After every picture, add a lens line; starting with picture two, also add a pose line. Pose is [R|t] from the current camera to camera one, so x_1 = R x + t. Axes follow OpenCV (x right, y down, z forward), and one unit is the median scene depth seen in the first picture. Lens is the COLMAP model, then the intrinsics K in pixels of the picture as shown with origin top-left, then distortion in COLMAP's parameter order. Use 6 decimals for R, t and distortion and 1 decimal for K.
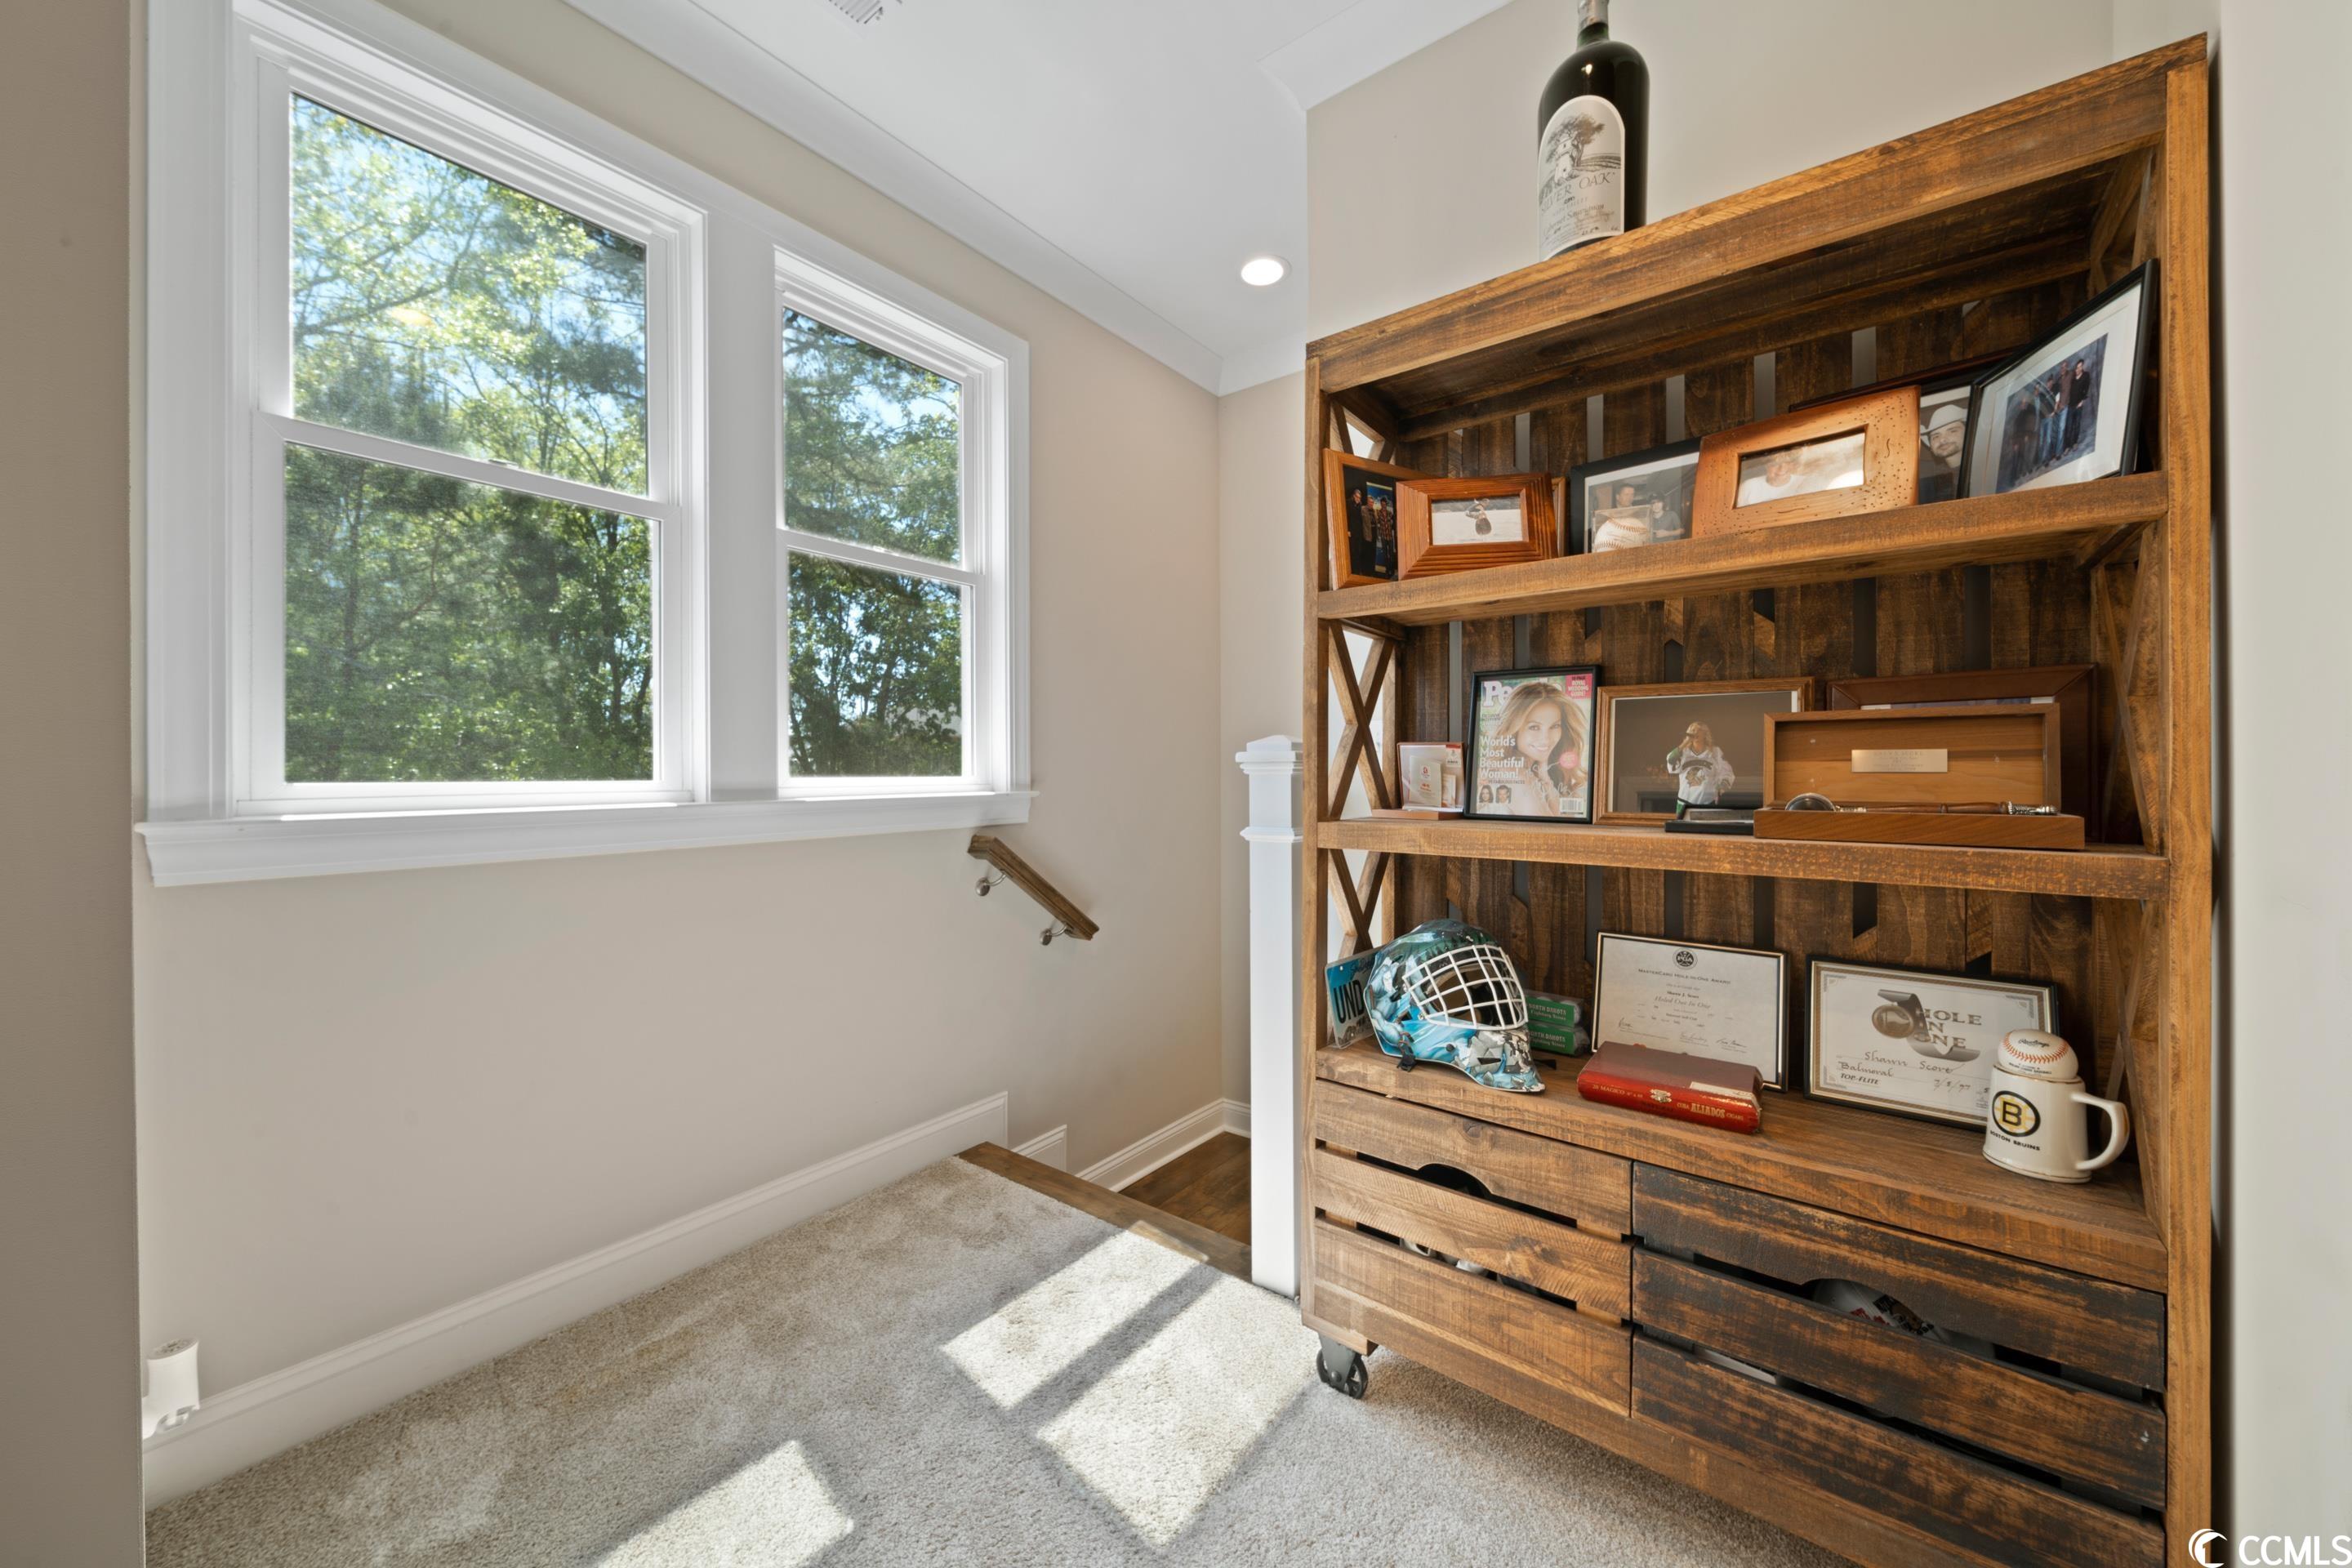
lens RADIAL K [[848.5, 0, 1182.5], [0, 848.5, 776.4], [0, 0, 1]] dist [0.003066, 0.000078]
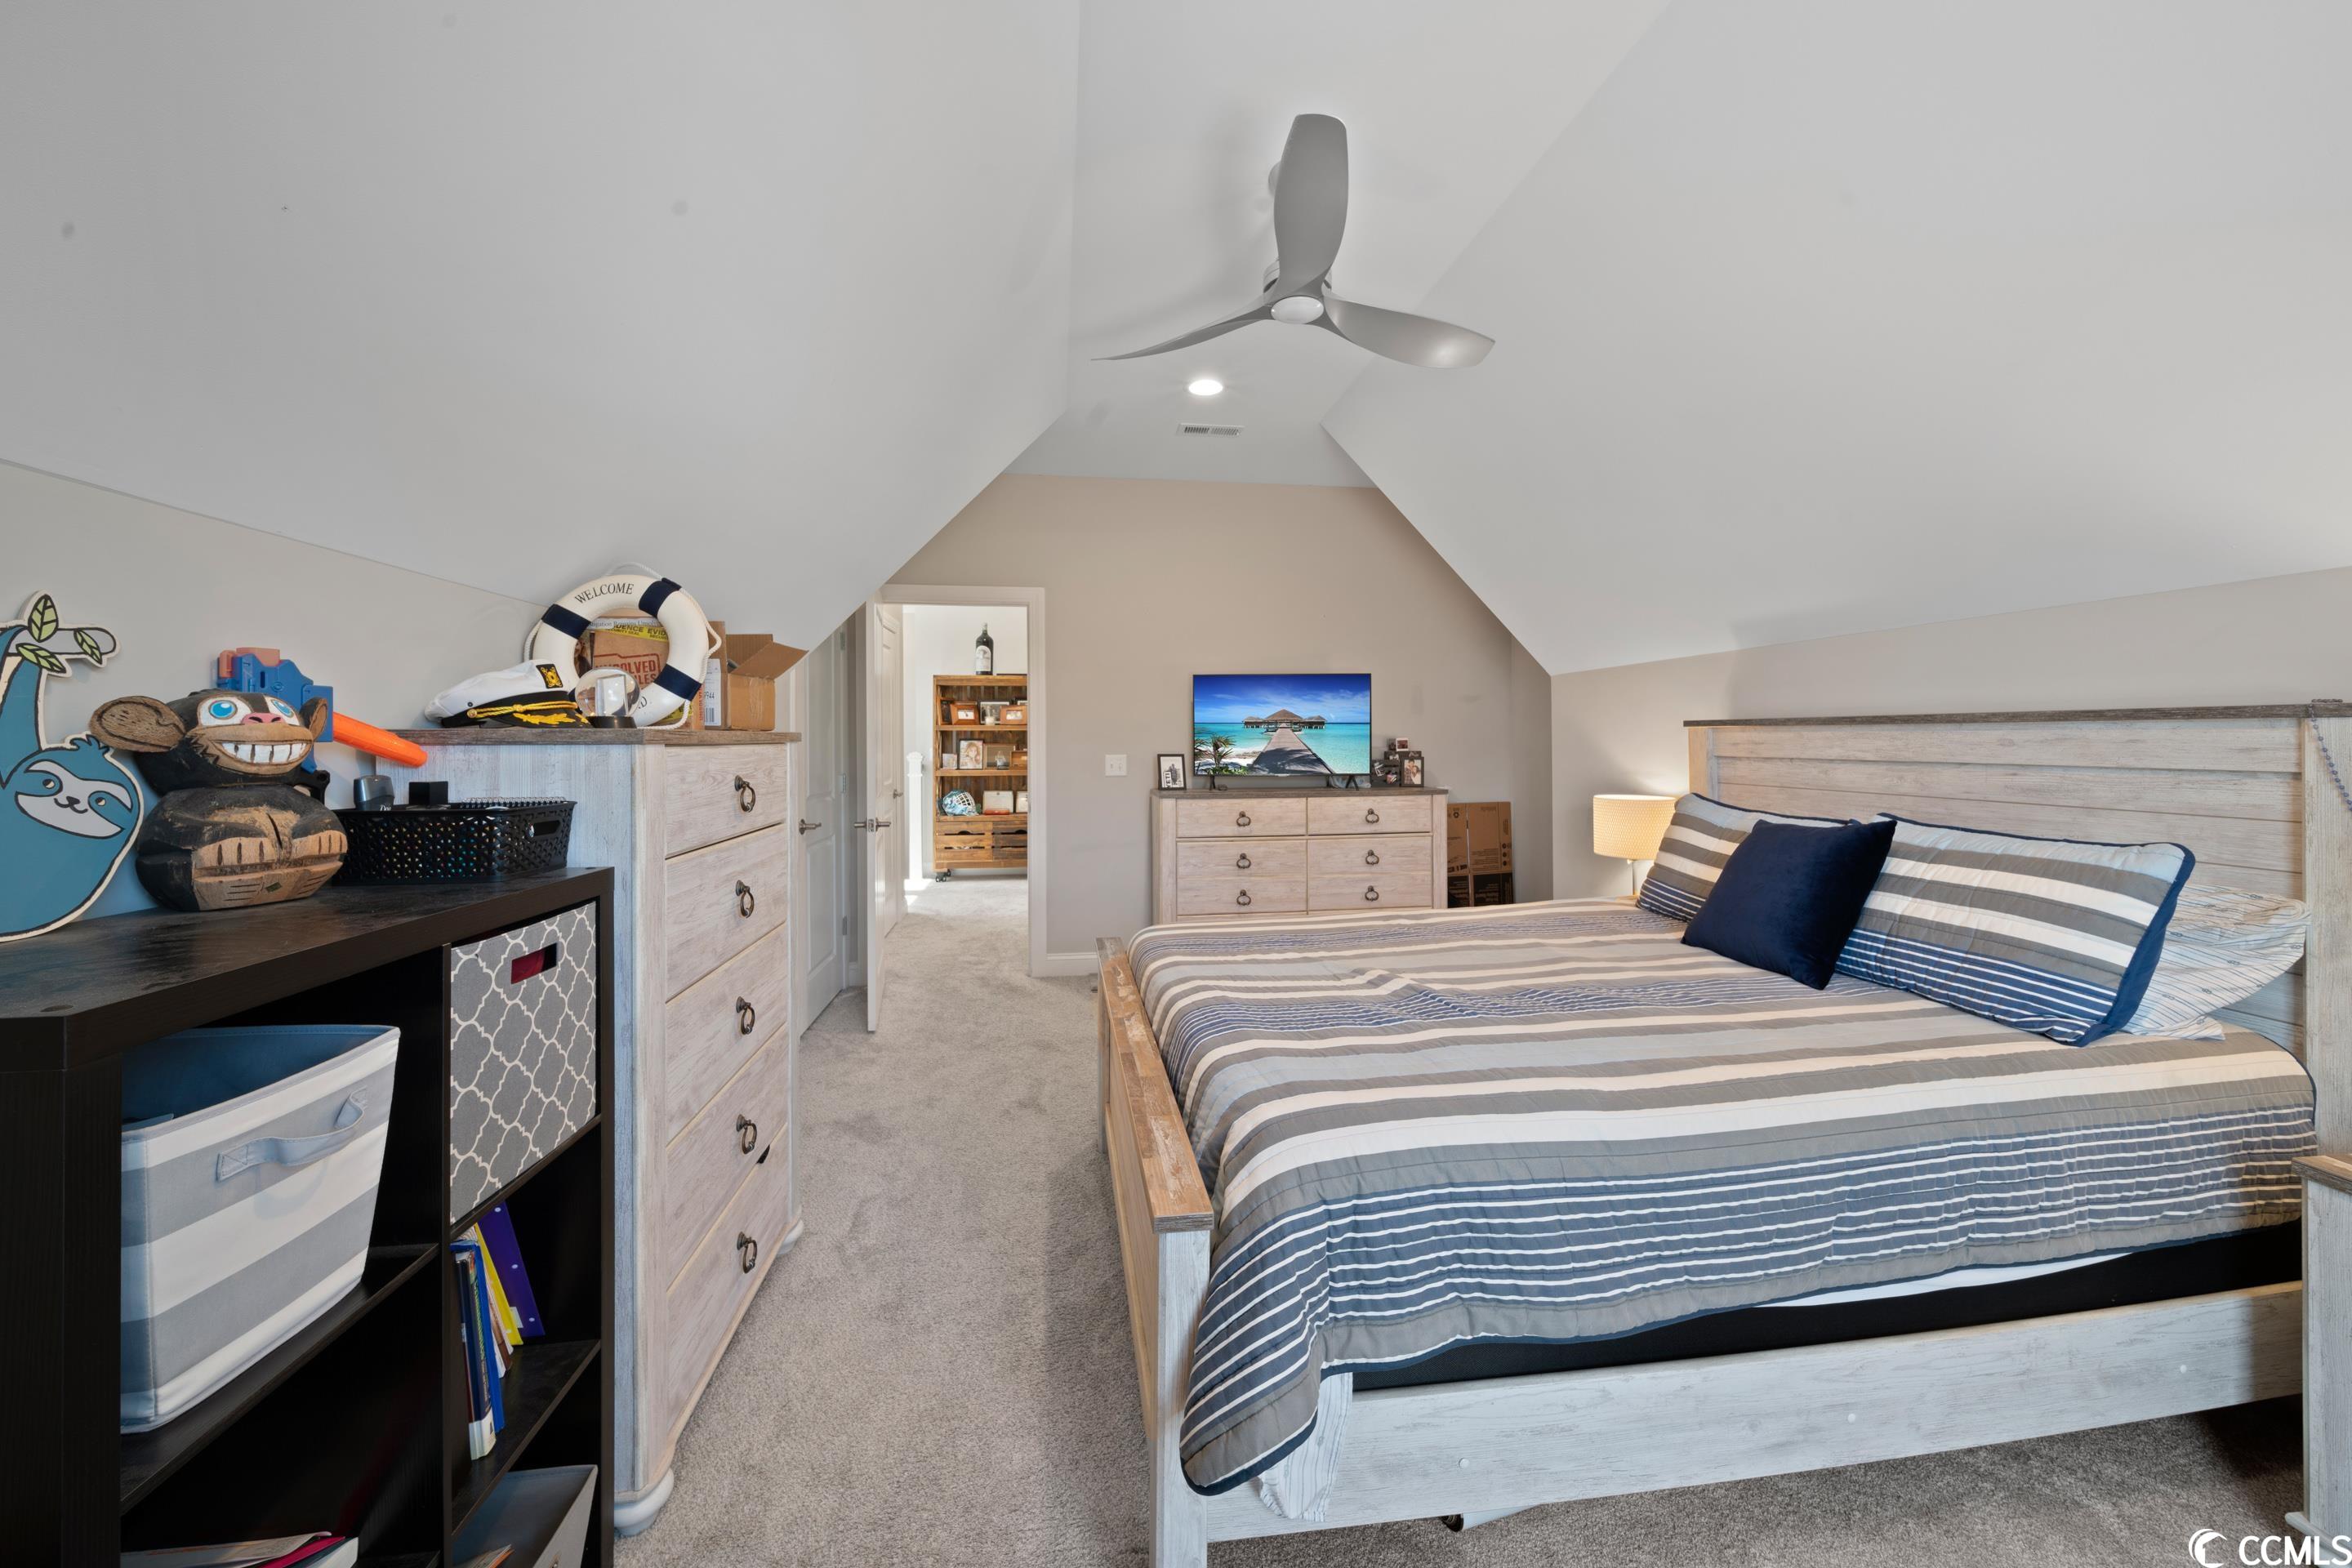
lens RADIAL K [[848.5, 0, 1197.1], [0, 848.5, 737.8], [0, 0, 1]] dist [0.003066, 0.000078]
pose [[0.680362, -0.005147, 0.732859, -2.618628], [0.011873, 0.999922, -0.004000, -0.106876], [-0.732780, 0.011423, 0.680369, -3.777898]]
